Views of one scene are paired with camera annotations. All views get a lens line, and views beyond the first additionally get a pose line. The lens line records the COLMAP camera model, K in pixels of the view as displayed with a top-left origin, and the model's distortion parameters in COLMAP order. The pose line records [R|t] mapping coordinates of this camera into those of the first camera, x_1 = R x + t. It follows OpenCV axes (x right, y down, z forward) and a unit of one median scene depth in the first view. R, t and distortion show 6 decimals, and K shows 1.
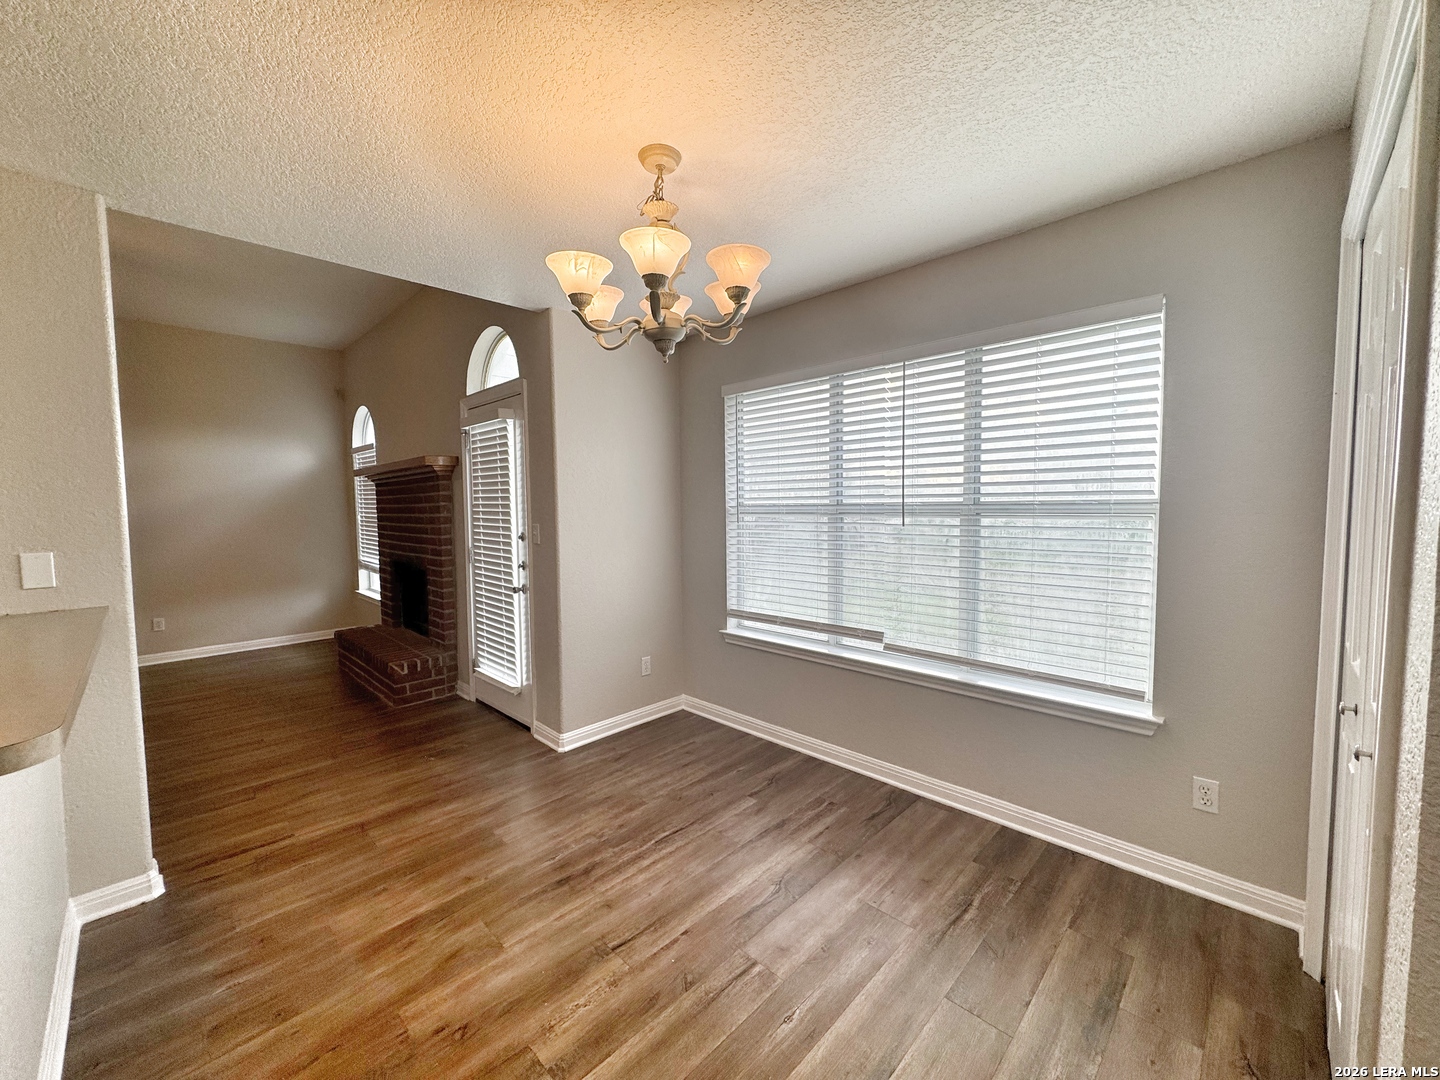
lens RADIAL K [[572.1, 0, 717.9], [0, 572.1, 539.7], [0, 0, 1]] dist [-0.001622, 0.000458]
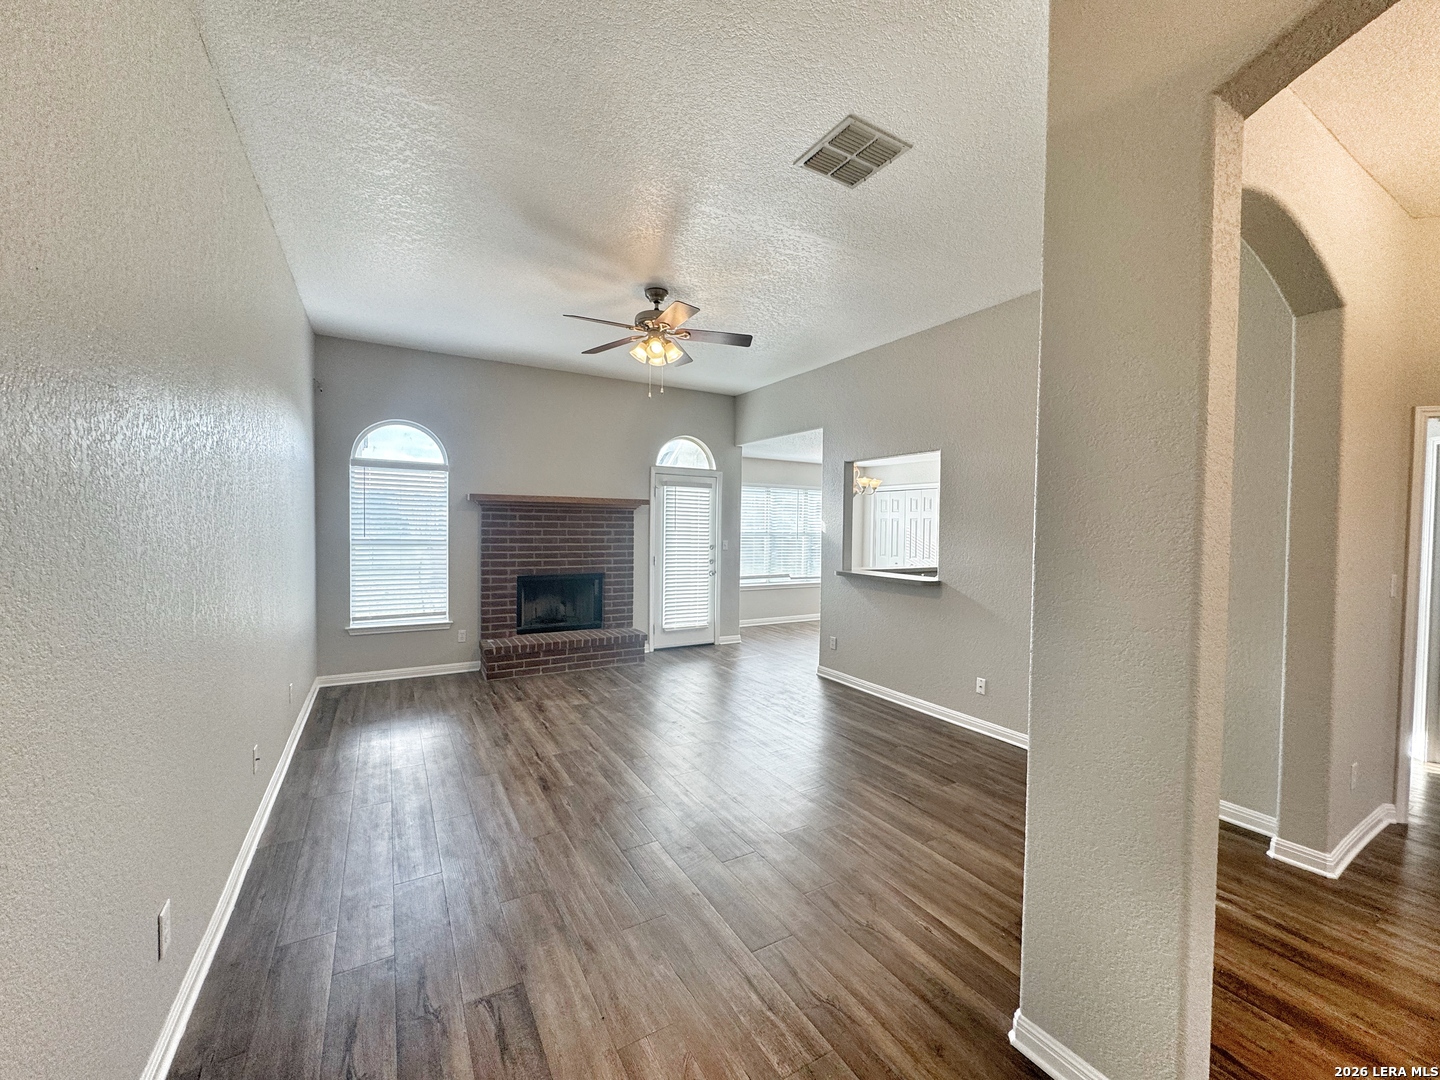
lens RADIAL K [[569.5, 0, 720.0], [0, 569.5, 540.0], [0, 0, 1]] dist [-0.002675, -0.000201]
pose [[0.262159, -0.007834, 0.964993, -3.509698], [0.045385, 0.998961, -0.004220, -0.032625], [-0.963957, 0.044902, 0.262243, 0.677498]]
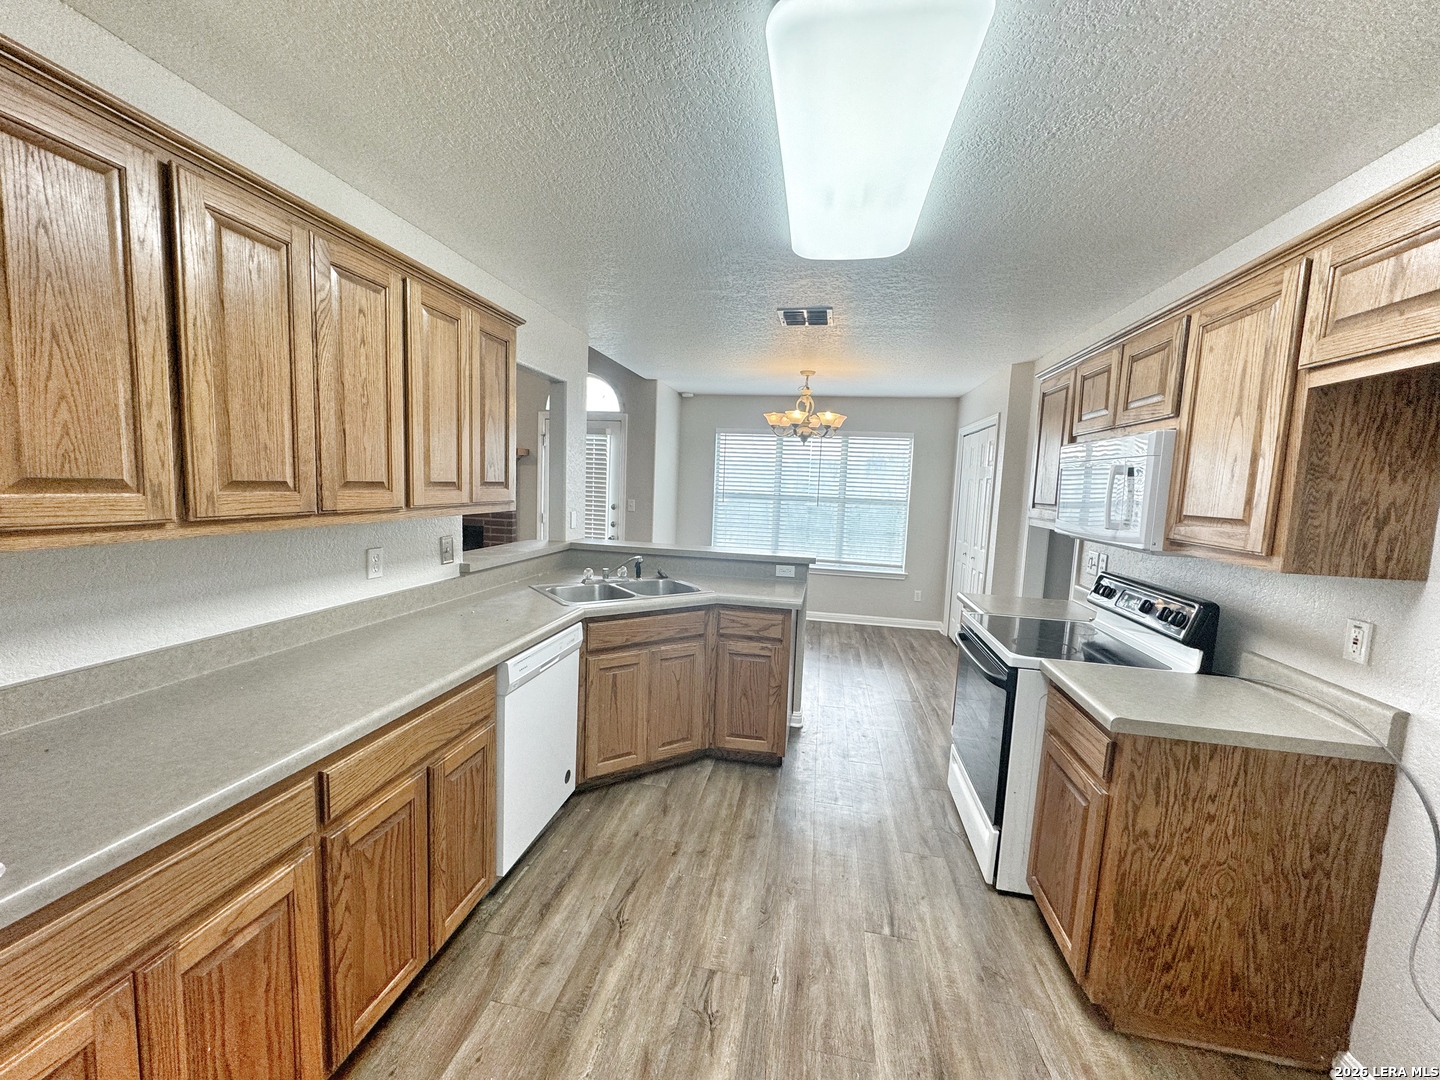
lens RADIAL K [[572.1, 0, 717.9], [0, 572.1, 539.7], [0, 0, 1]] dist [-0.001622, 0.000458]
pose [[0.828852, -0.009856, 0.559381, -1.568272], [-0.015498, 0.999057, 0.040567, 0.028093], [-0.559254, -0.042293, 0.827917, -0.838791]]
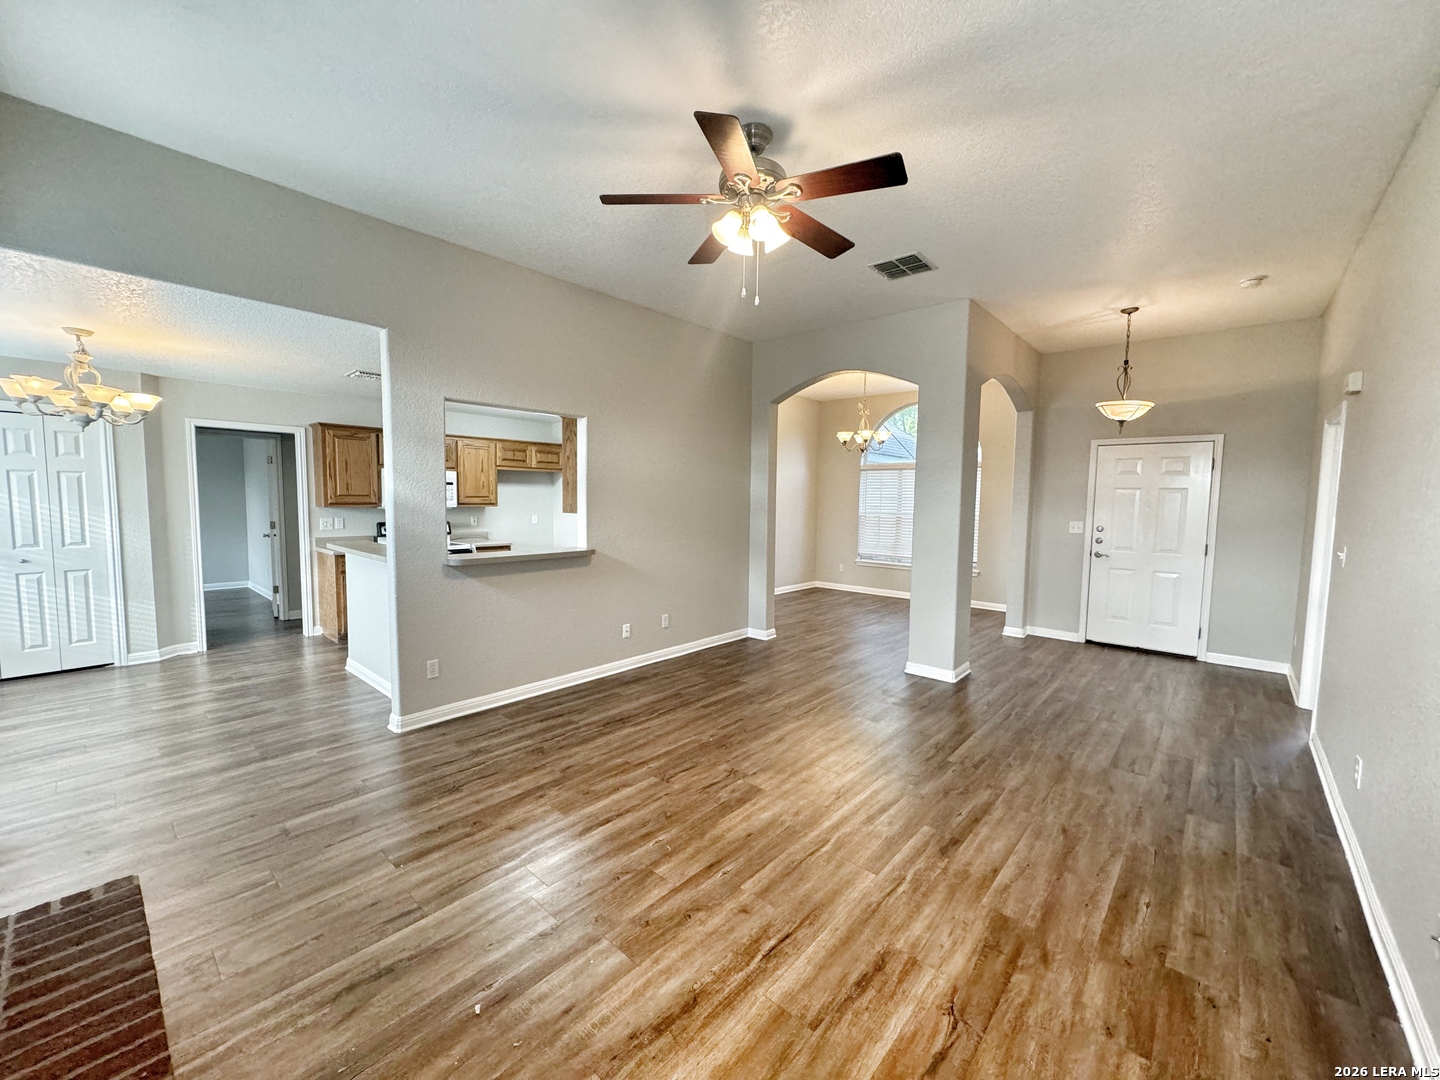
lens RADIAL K [[572.1, 0, 717.9], [0, 572.1, 539.7], [0, 0, 1]] dist [-0.001622, 0.000458]
pose [[-0.998871, 0.003766, -0.047364, -1.751961], [-0.002871, 0.990248, 0.139286, -0.176325], [0.047426, 0.139265, -0.989119, 2.488458]]
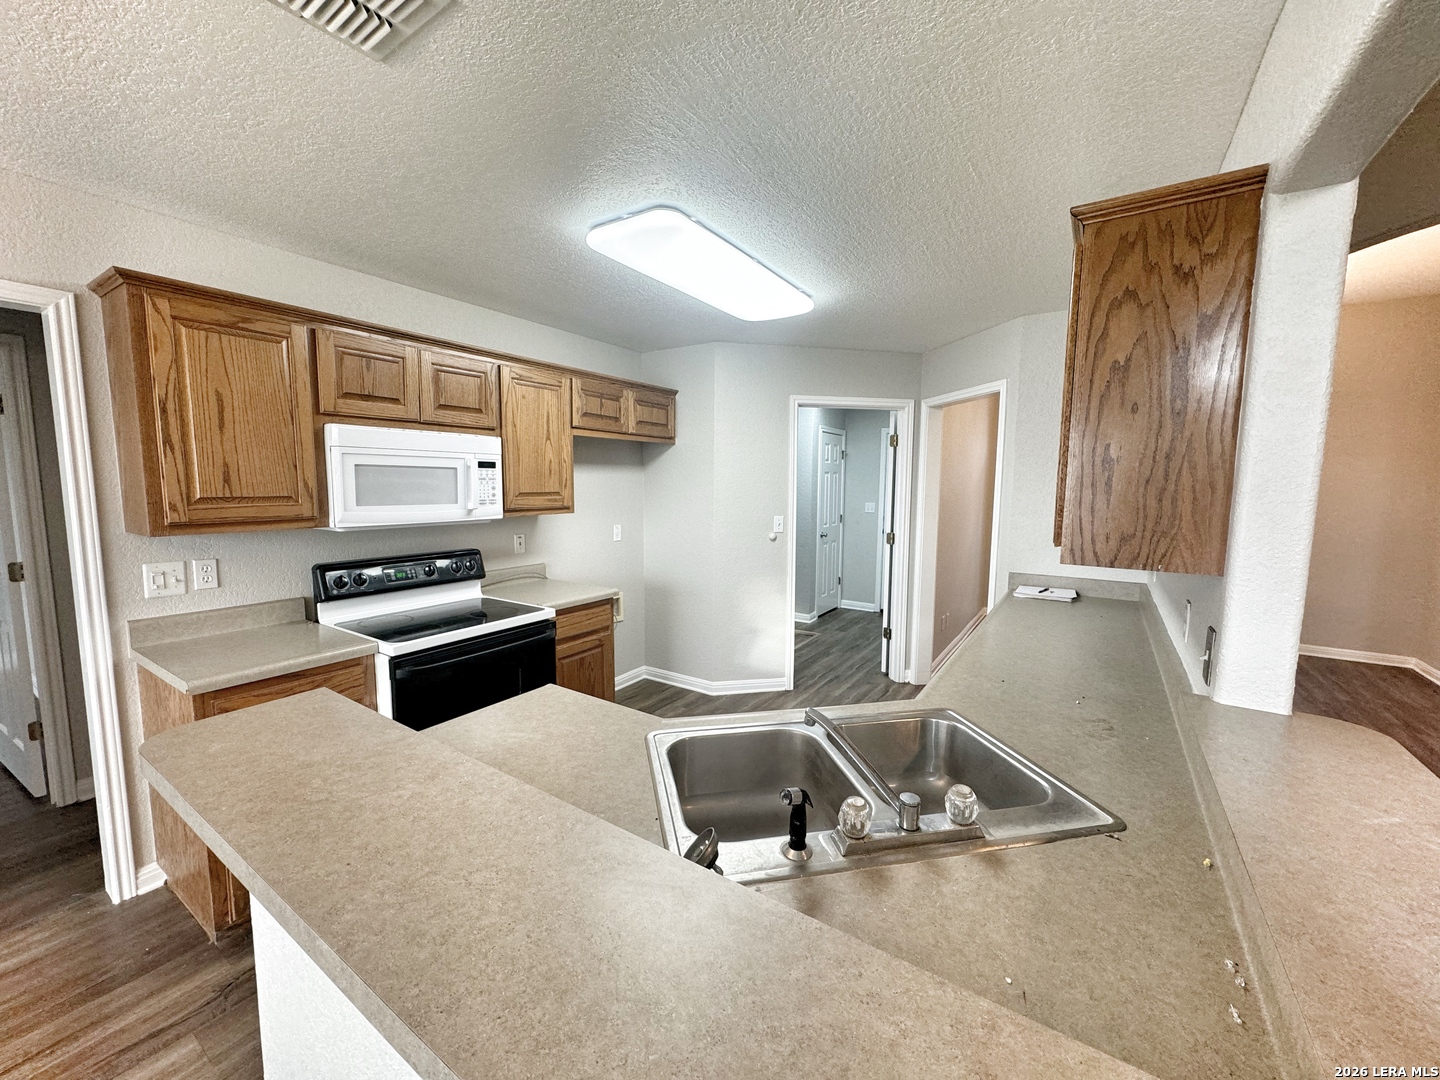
lens RADIAL K [[572.1, 0, 717.9], [0, 572.1, 539.7], [0, 0, 1]] dist [-0.001622, 0.000458]
pose [[-0.980927, 0.022727, -0.193046, -0.778521], [-0.010904, 0.985143, 0.171388, -0.108937], [0.194073, 0.170224, -0.966105, 0.844547]]
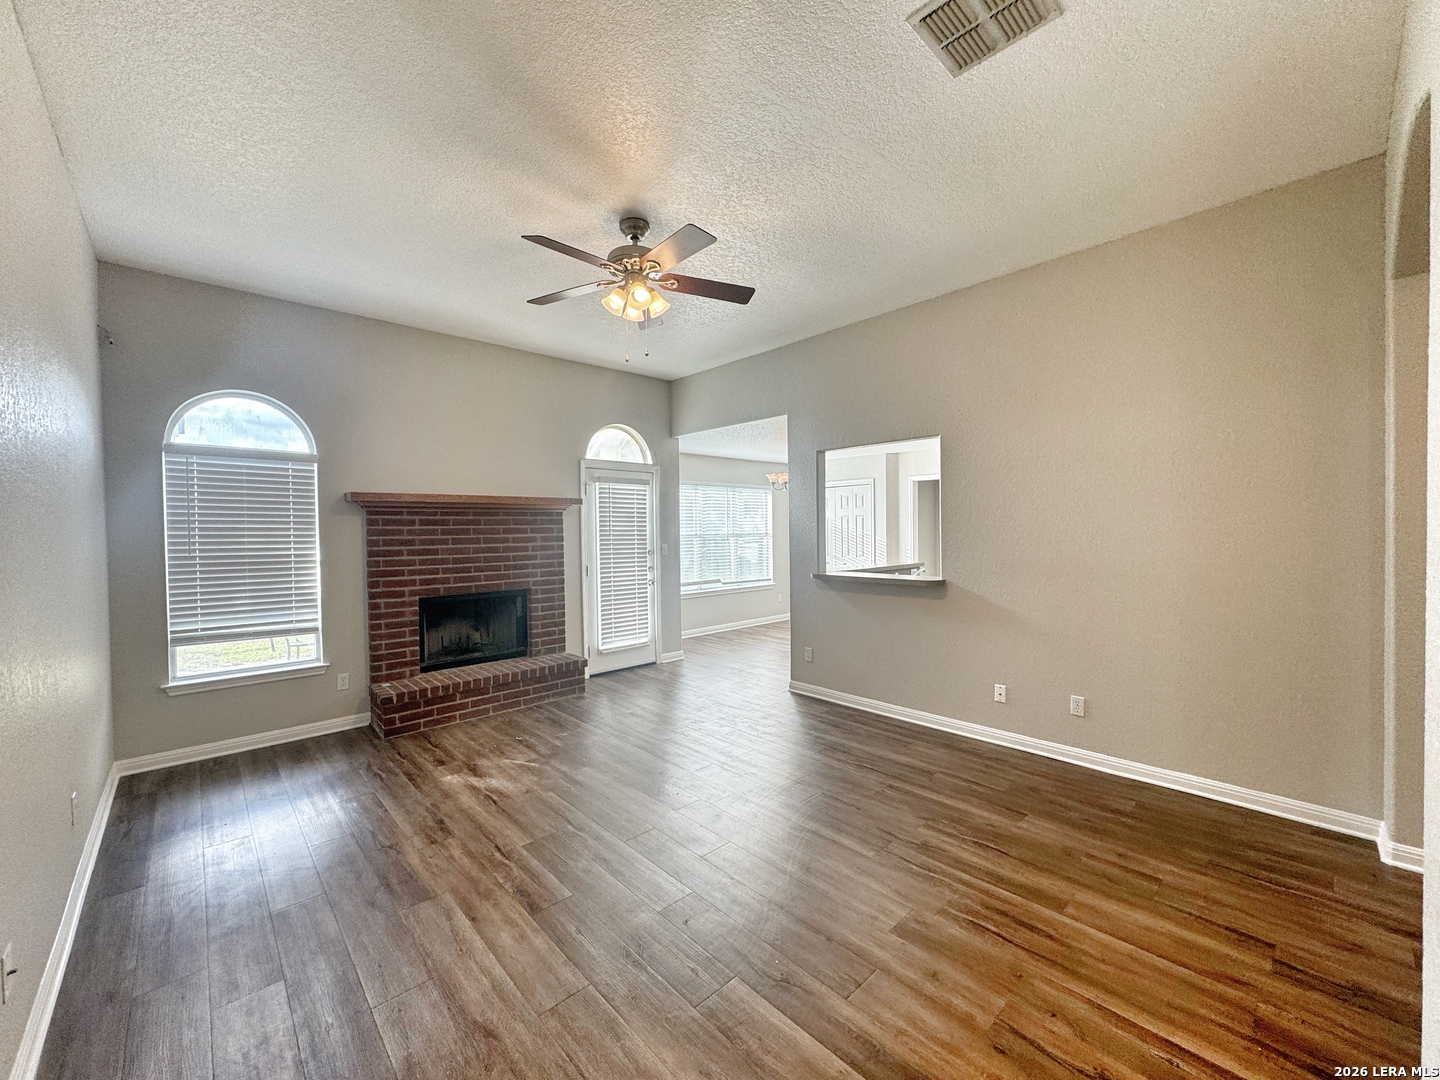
lens RADIAL K [[568.7, 0, 718.3], [0, 568.7, 539.4], [0, 0, 1]] dist [-0.000626, 0.000000]
pose [[0.045423, -0.003391, 0.998962, -3.218246], [0.077410, 0.996999, -0.000135, -0.045486], [-0.995964, 0.077336, 0.045549, 1.085063]]
